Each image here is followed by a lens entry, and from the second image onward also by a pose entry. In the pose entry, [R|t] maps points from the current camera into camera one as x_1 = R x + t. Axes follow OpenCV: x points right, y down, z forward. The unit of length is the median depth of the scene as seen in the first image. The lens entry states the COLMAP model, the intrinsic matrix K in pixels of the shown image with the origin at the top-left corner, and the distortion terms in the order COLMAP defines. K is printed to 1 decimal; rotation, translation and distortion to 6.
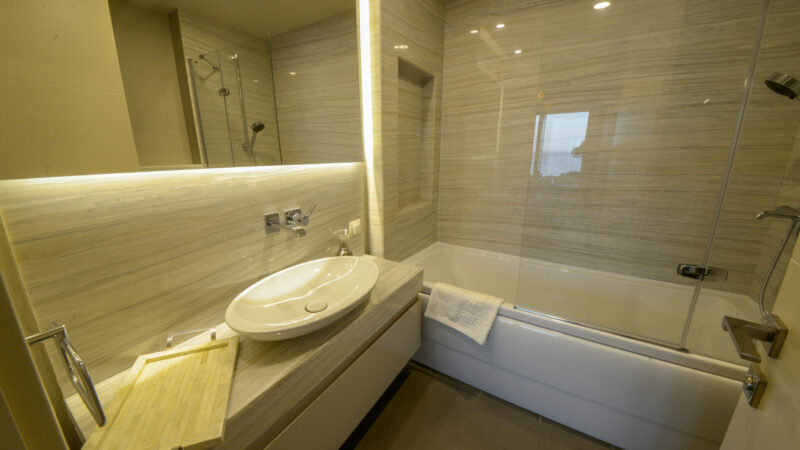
lens RADIAL K [[280.6, 0, 400.0], [0, 280.6, 225.0], [0, 0, 1]] dist [0.000900, -0.009725]
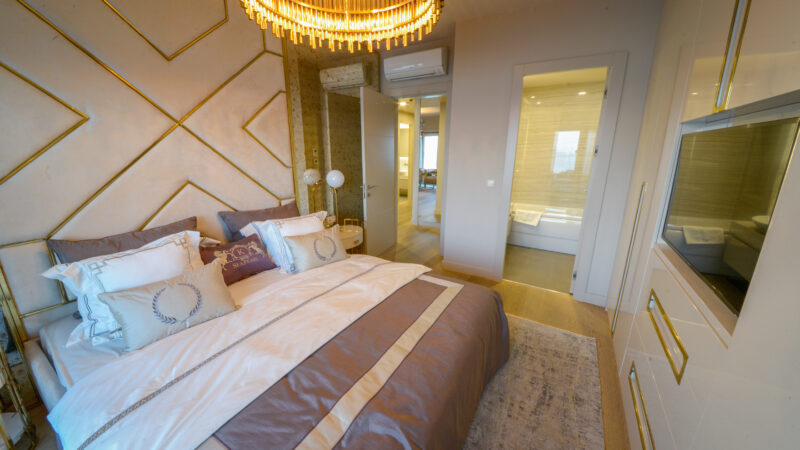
lens RADIAL K [[280.6, 0, 400.0], [0, 280.6, 225.0], [0, 0, 1]] dist [0.000900, -0.009725]
pose [[0.999986, 0.003524, -0.003975, -1.032648], [-0.003467, 0.999895, 0.014045, 0.328248], [0.004024, -0.014031, 0.999893, -1.810332]]
